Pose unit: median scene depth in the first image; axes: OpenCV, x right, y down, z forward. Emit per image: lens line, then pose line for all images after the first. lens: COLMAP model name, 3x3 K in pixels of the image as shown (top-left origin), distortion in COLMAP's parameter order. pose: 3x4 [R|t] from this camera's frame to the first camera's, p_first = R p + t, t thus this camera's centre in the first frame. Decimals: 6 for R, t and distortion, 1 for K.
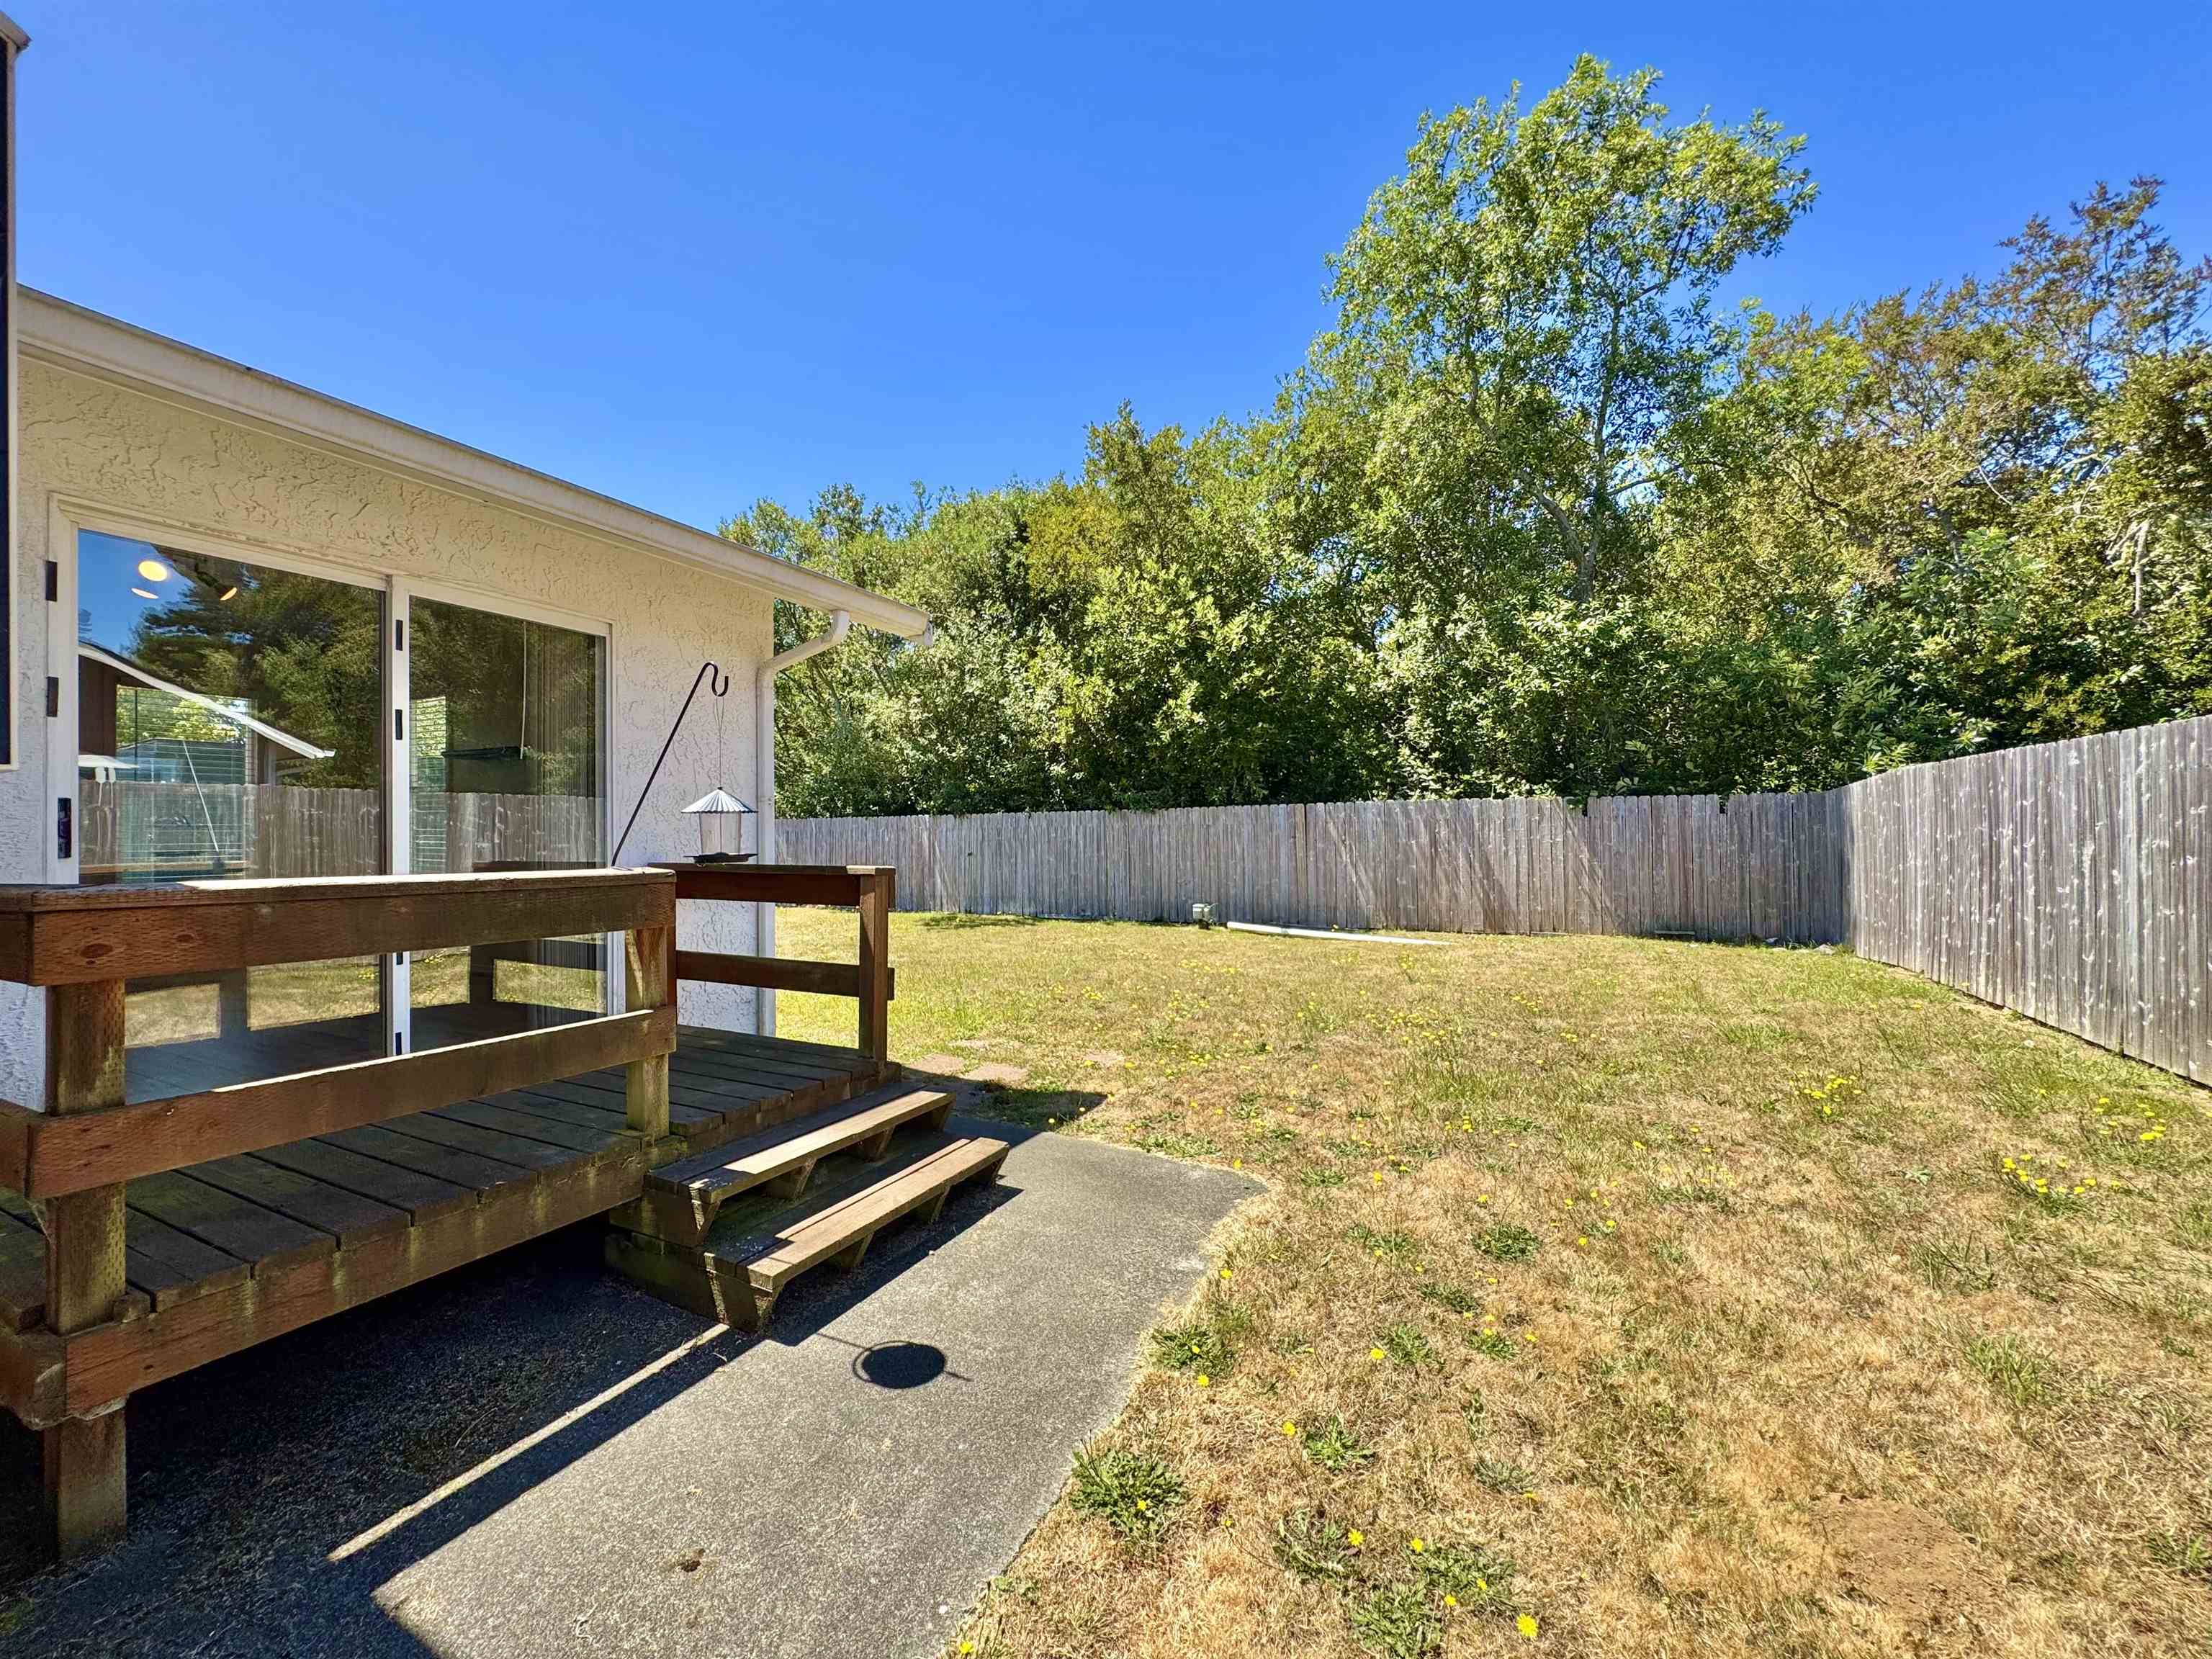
lens RADIAL K [[897.9, 0, 1117.2], [0, 897.9, 825.6], [0, 0, 1]] dist [0.004507, 0.000139]
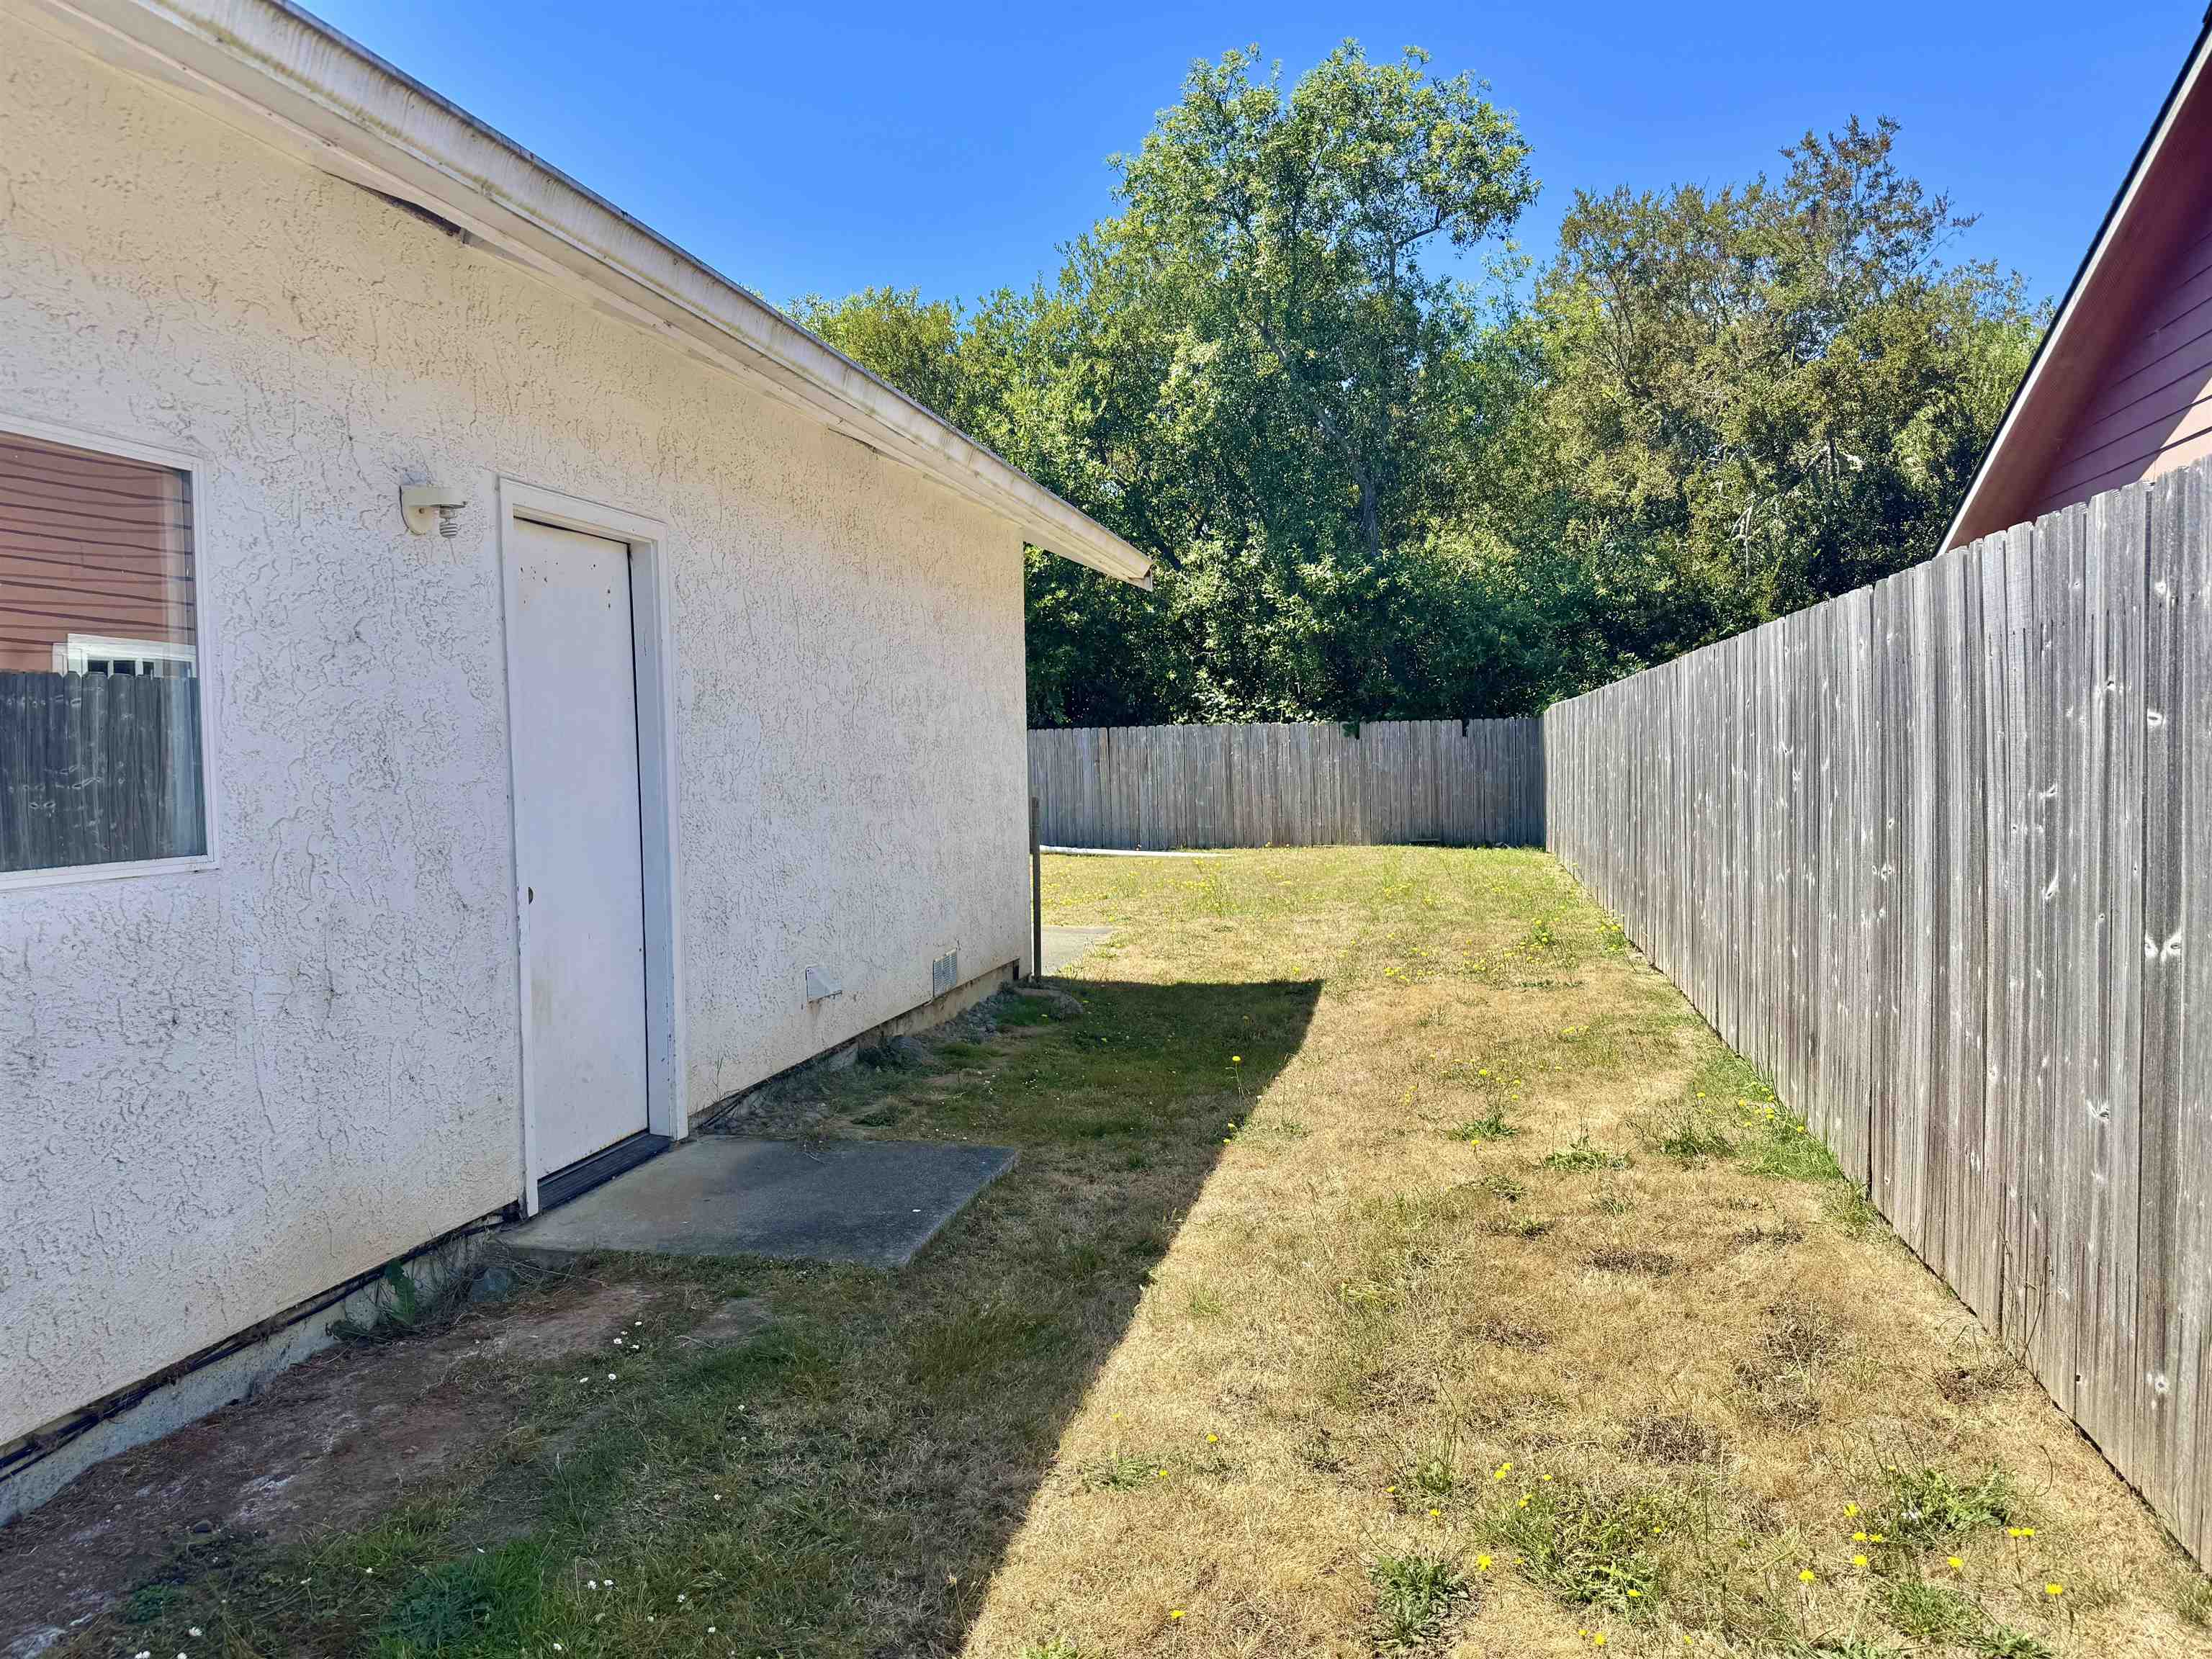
lens RADIAL K [[1547.7, 0, 1104.9], [0, 1547.7, 826.7], [0, 0, 1]] dist [-0.000273, -0.000282]
pose [[0.972473, -0.017421, 0.232362, -0.205849], [0.005831, 0.998709, 0.050471, -0.000743], [-0.232941, -0.047727, 0.971319, -0.714591]]
